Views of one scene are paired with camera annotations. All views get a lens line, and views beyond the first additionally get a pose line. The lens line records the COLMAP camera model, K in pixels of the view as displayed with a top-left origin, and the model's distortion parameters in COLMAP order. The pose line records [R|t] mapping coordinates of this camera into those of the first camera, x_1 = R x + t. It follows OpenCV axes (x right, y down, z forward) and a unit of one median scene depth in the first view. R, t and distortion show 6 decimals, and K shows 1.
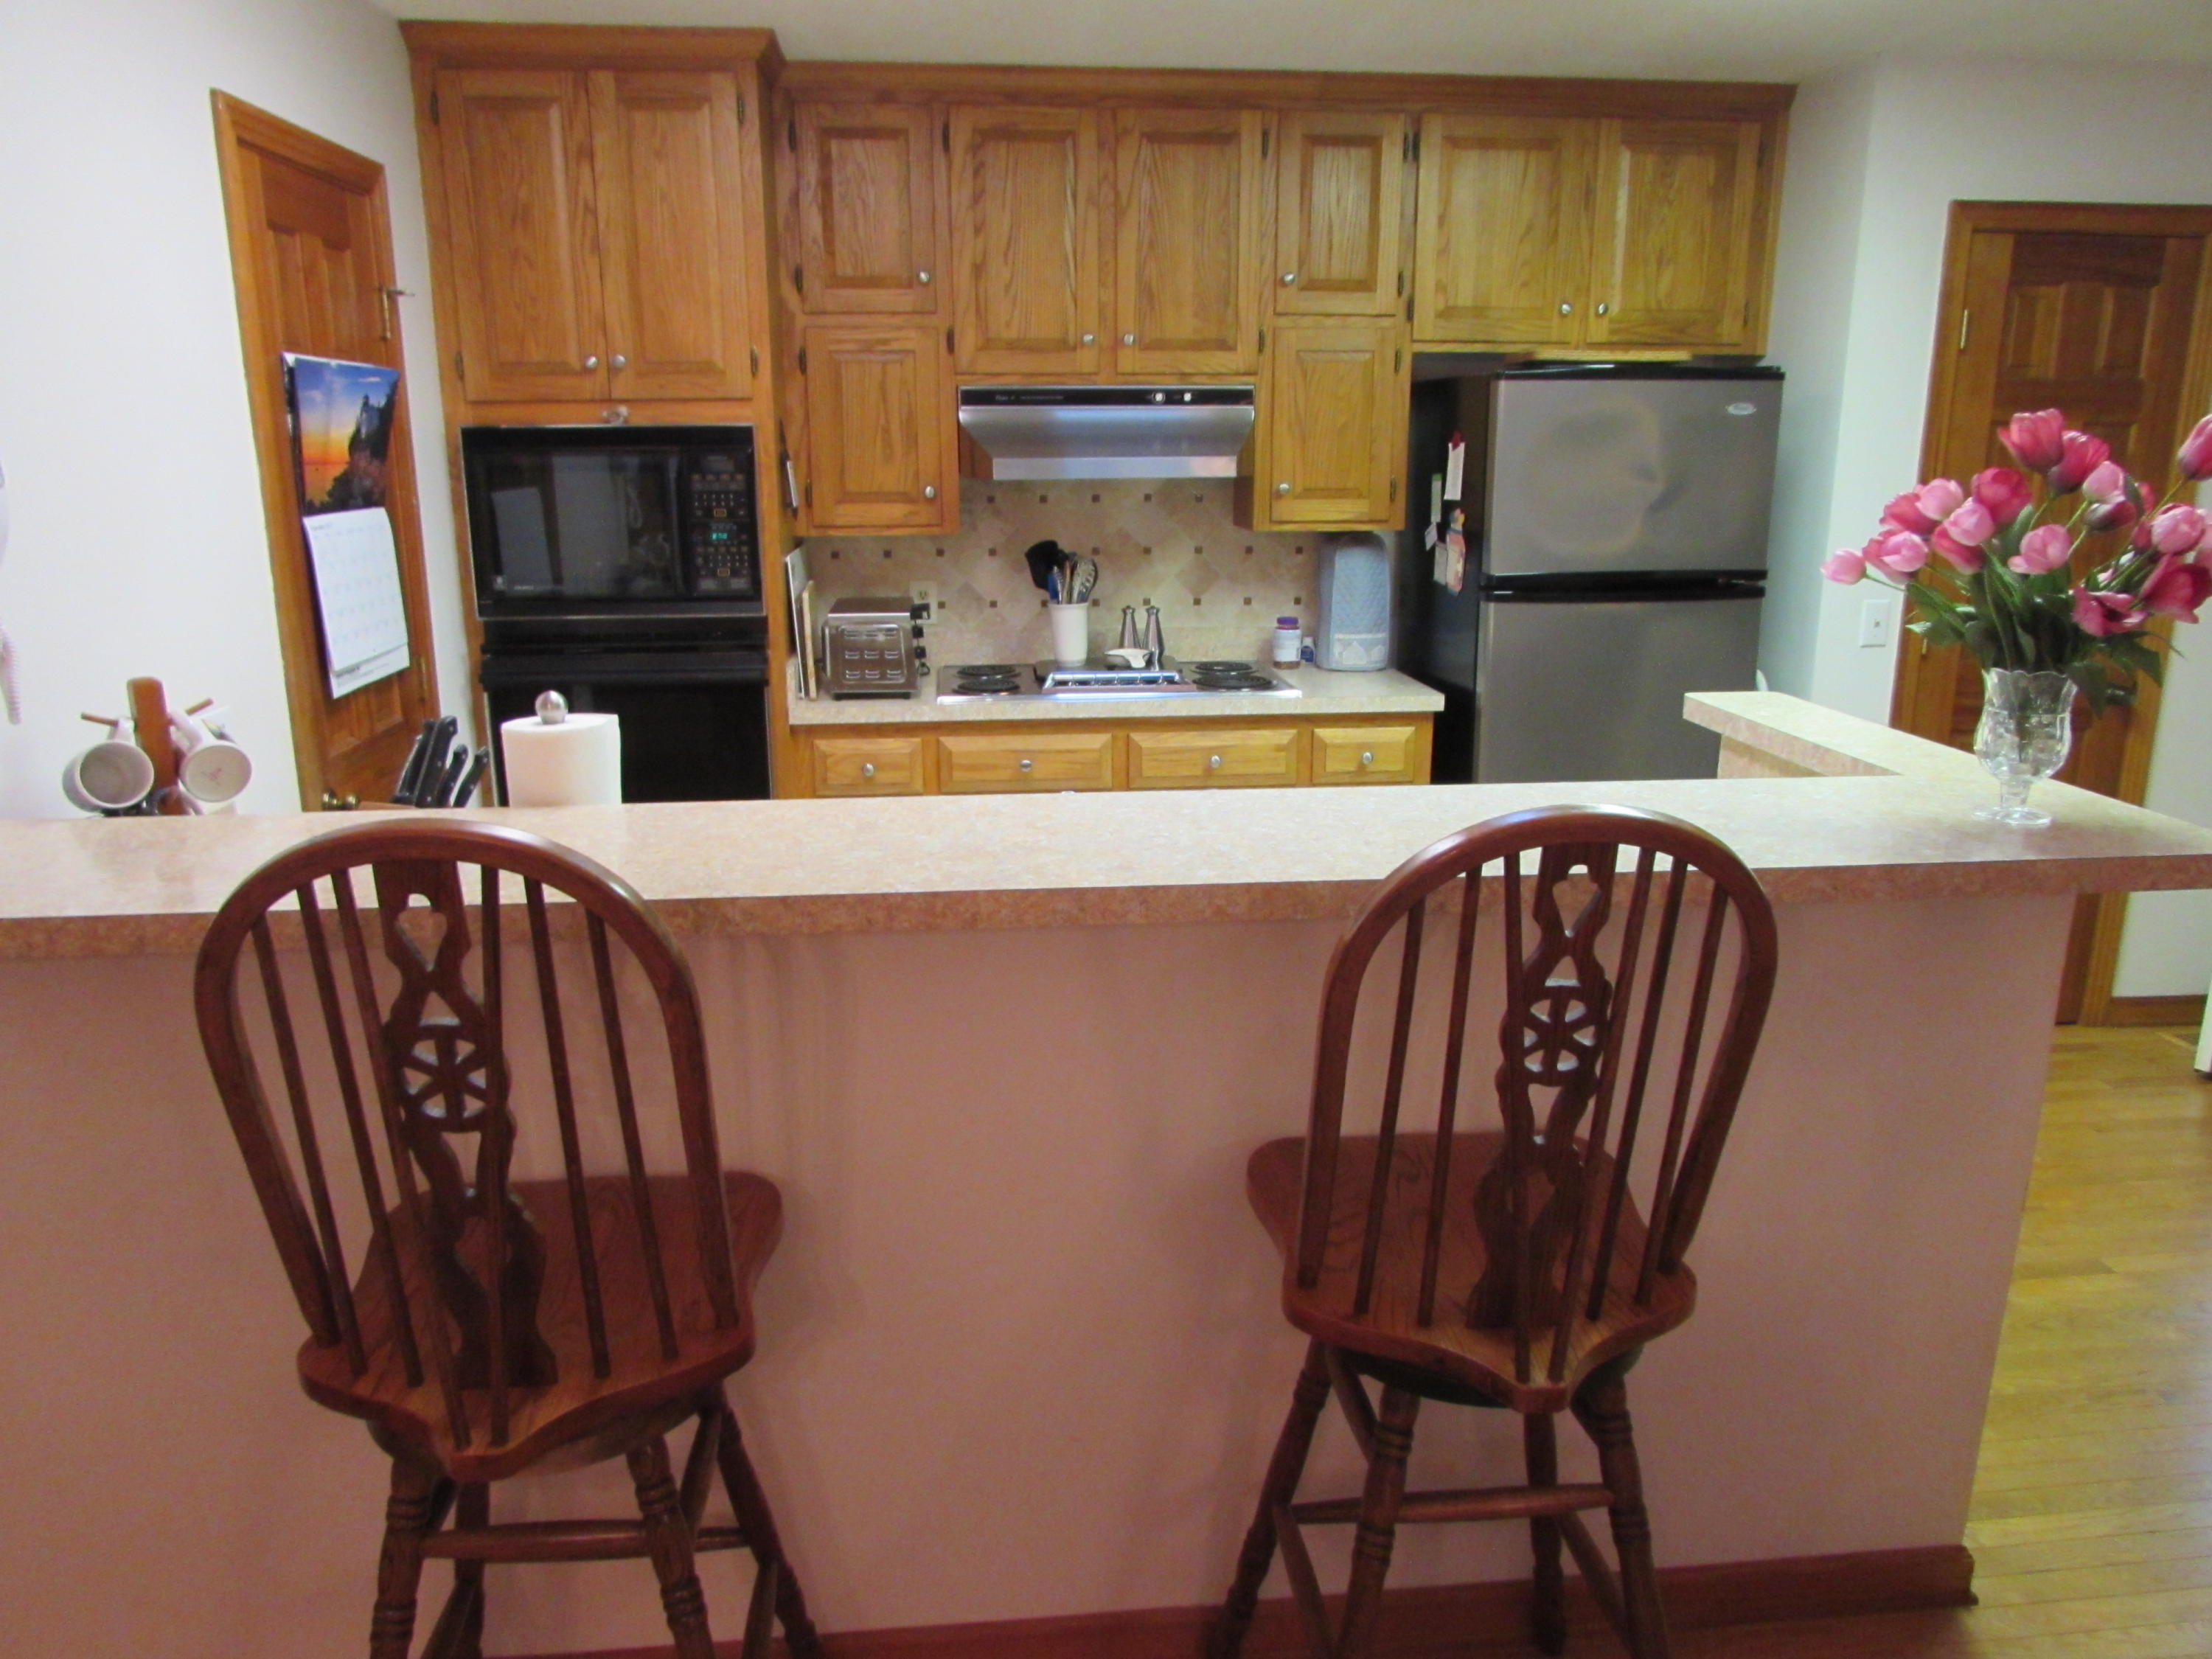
lens RADIAL K [[1551.4, 0, 1106.4], [0, 1551.4, 834.7], [0, 0, 1]] dist [-0.041027, 0.012868]
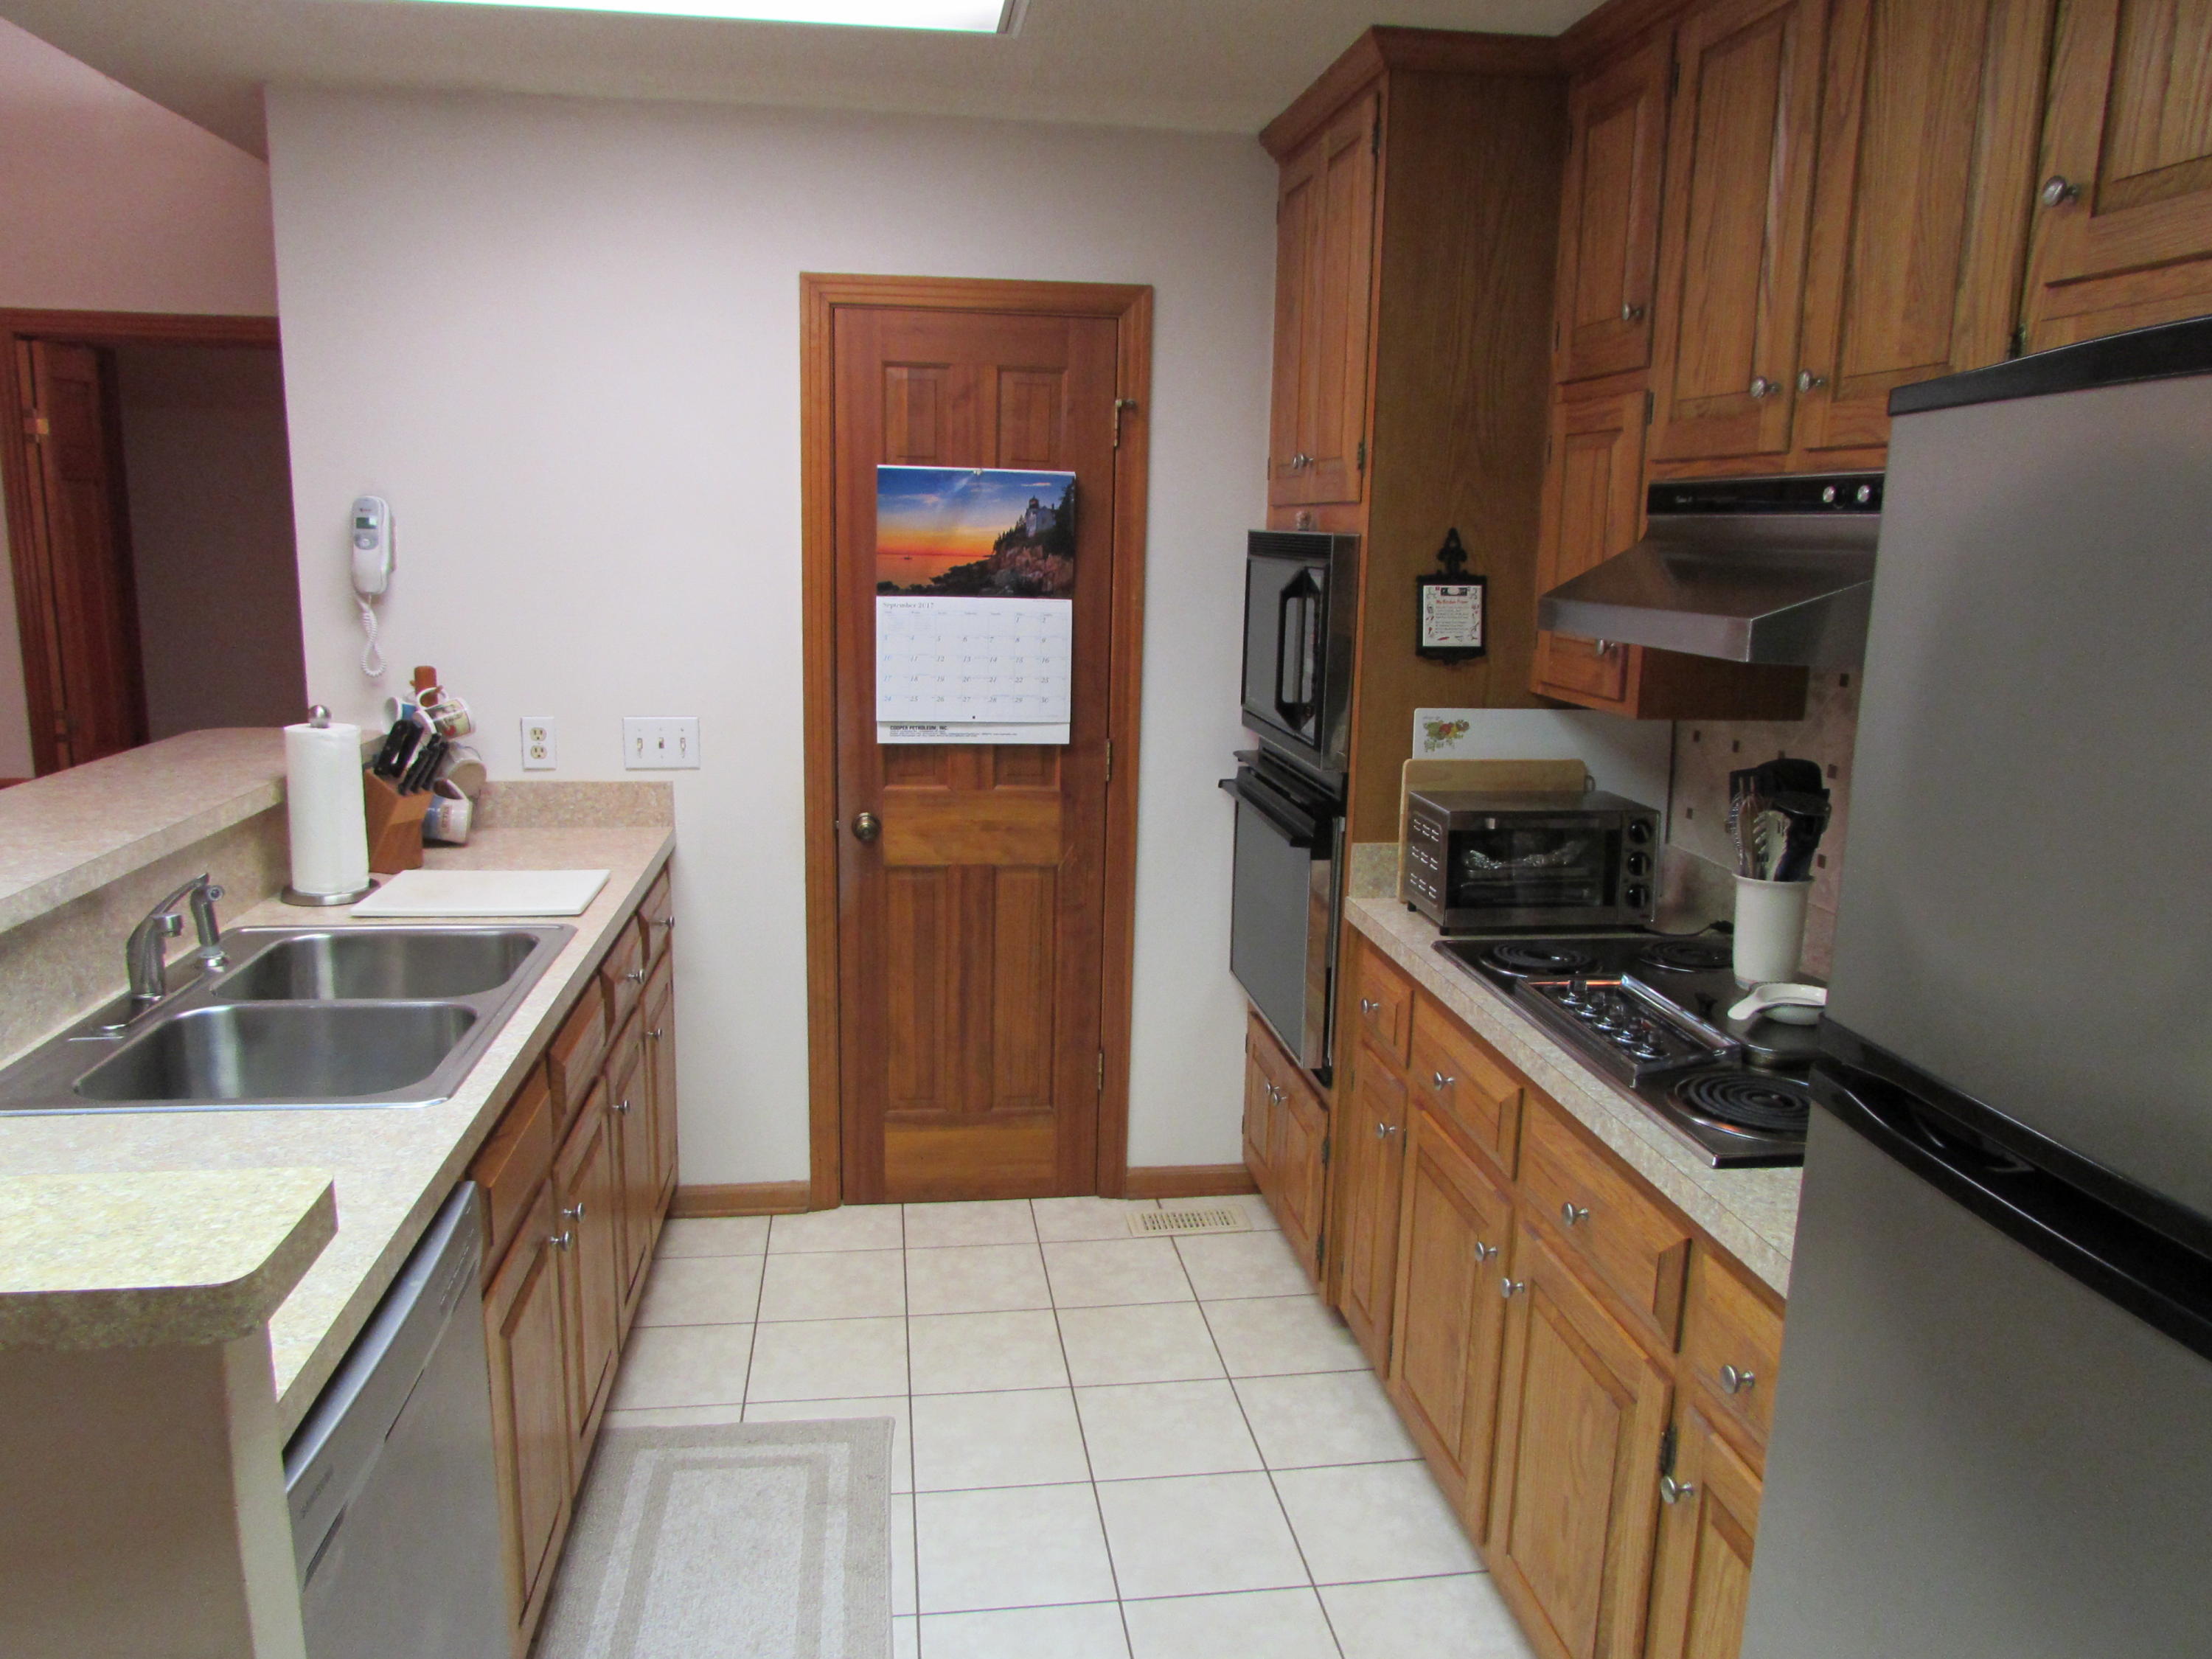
lens RADIAL K [[1551.4, 0, 1105.4], [0, 1551.4, 824.5], [0, 0, 1]] dist [-0.041027, 0.012868]
pose [[0.037219, 0.197582, -0.979580, 0.528551], [-0.268504, 0.946189, 0.180645, -0.217602], [0.962559, 0.256298, 0.088268, 0.787812]]
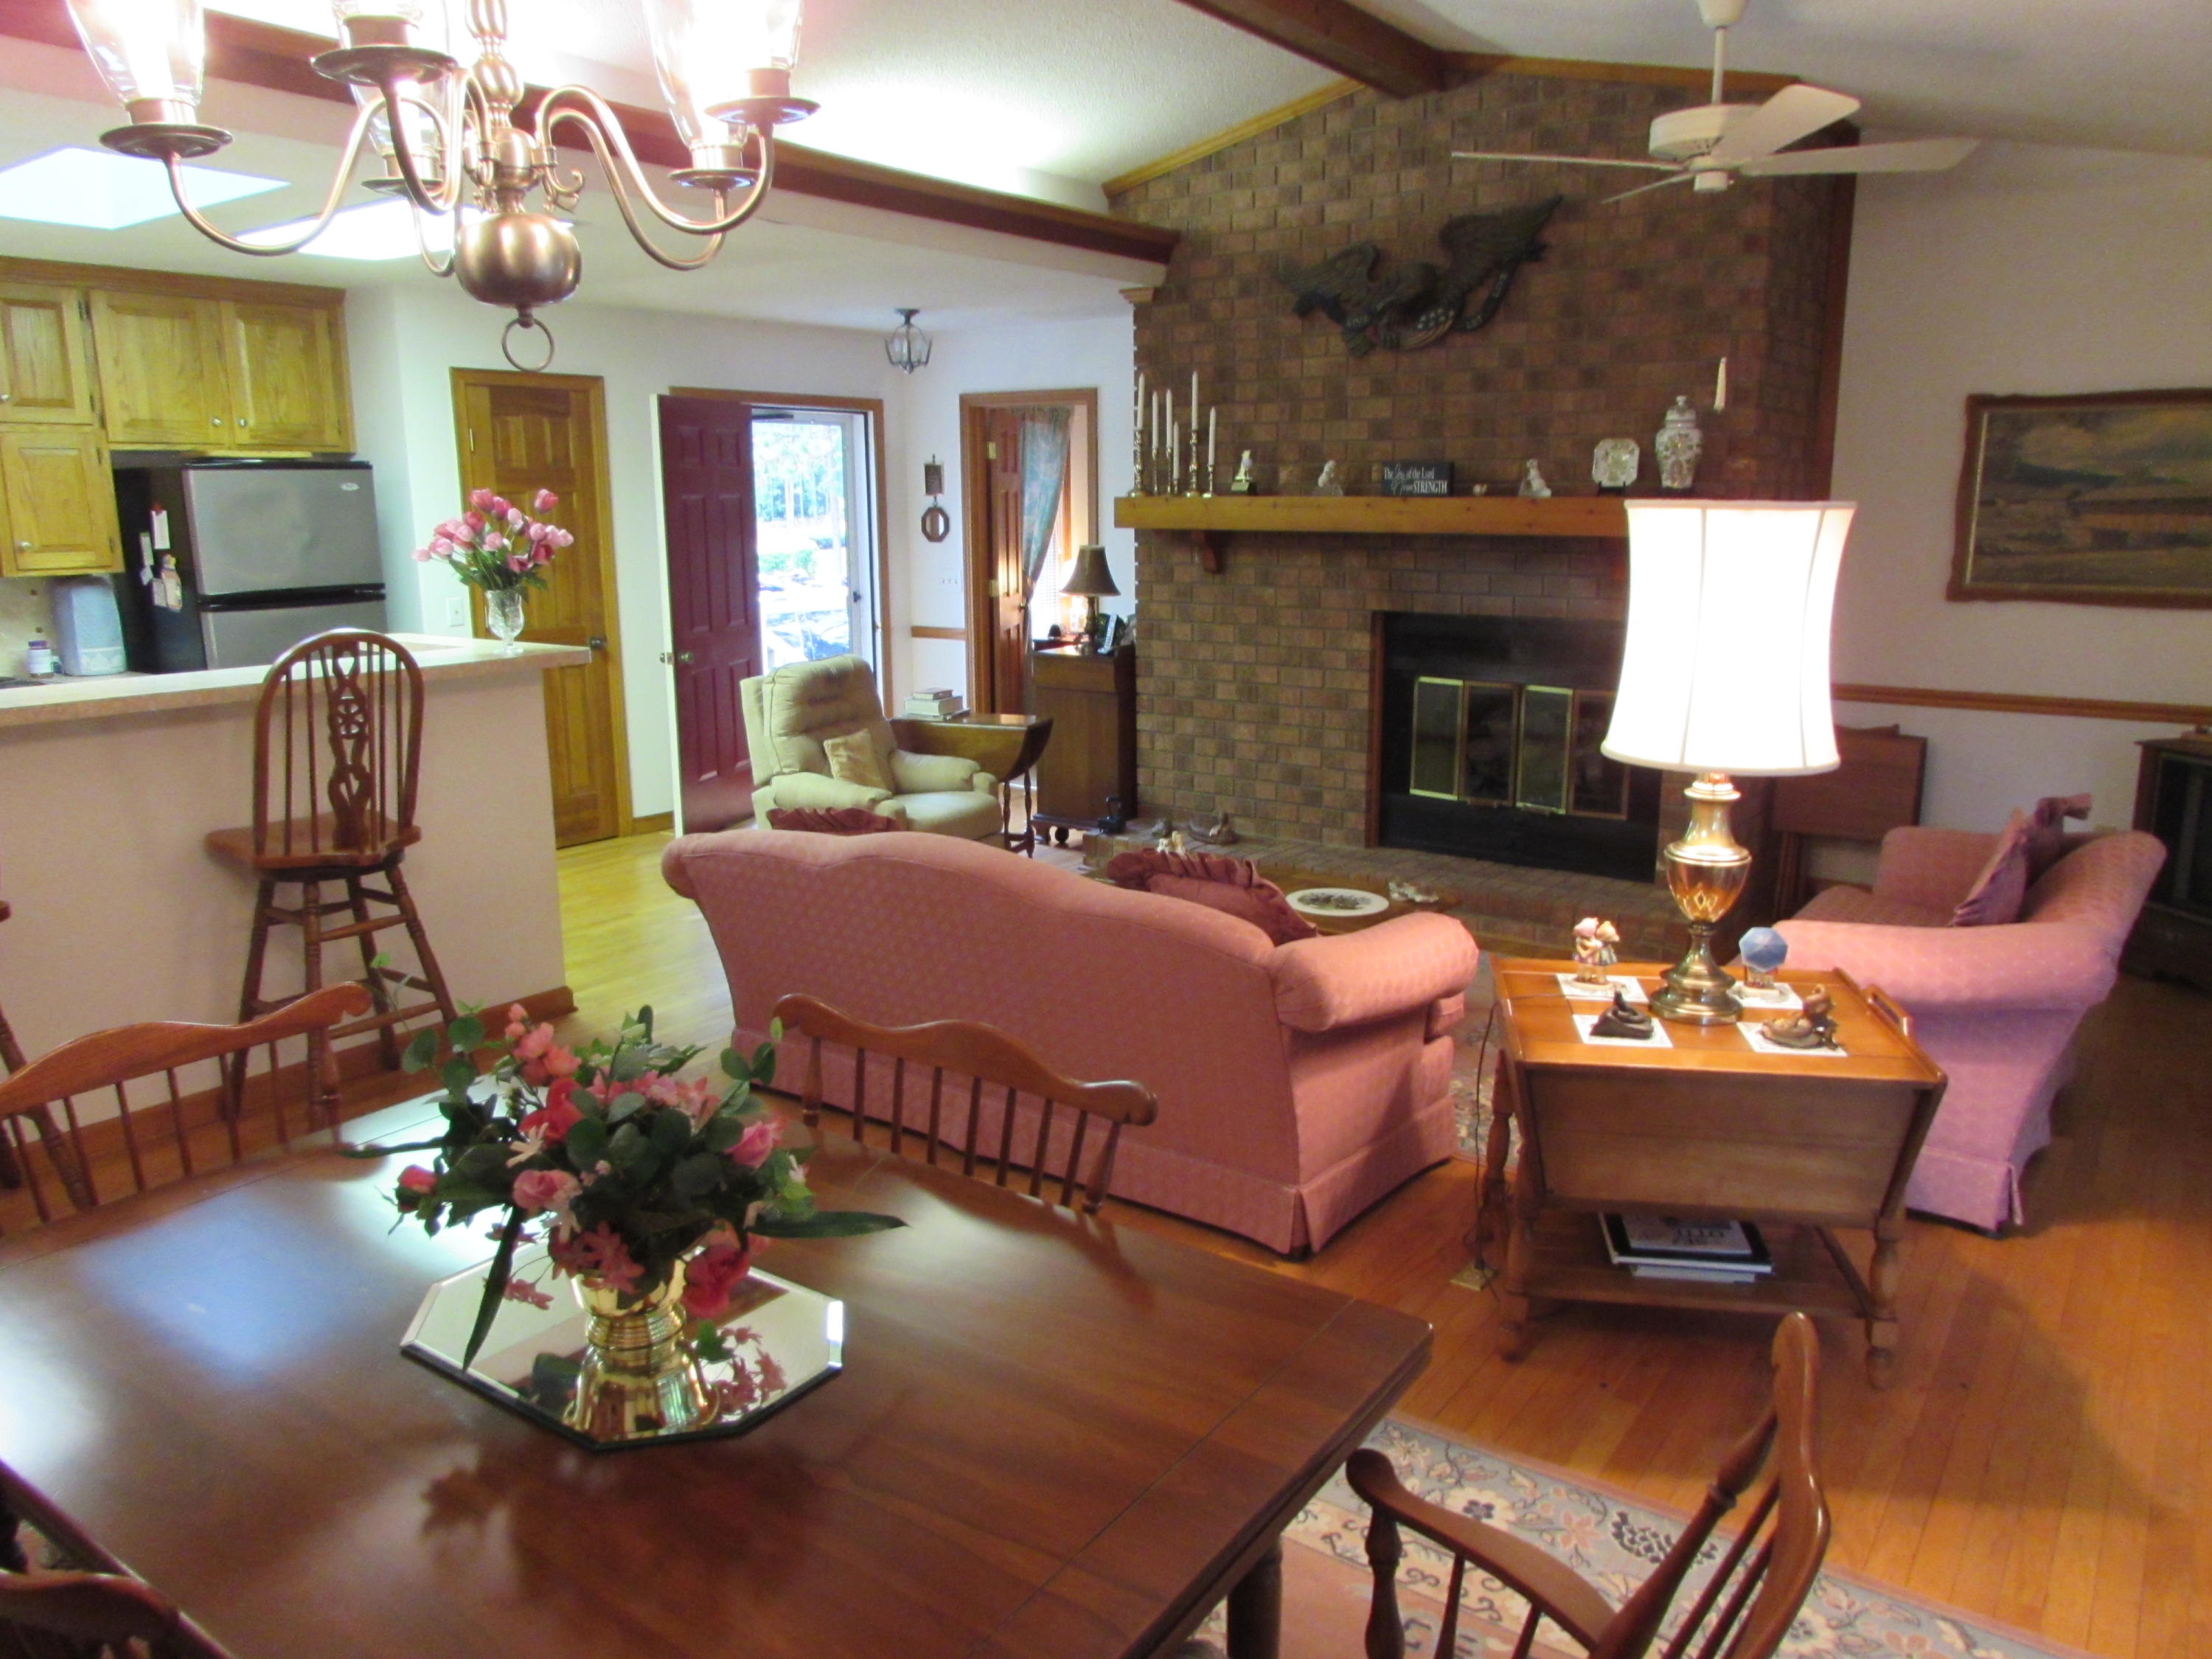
lens RADIAL K [[1551.4, 0, 1107.5], [0, 1551.4, 828.0], [0, 0, 1]] dist [-0.041027, 0.012868]
pose [[0.662141, -0.157931, 0.732548, -0.293471], [0.192274, 0.980620, 0.037619, 0.165899], [-0.724293, 0.115941, 0.679675, -0.625728]]
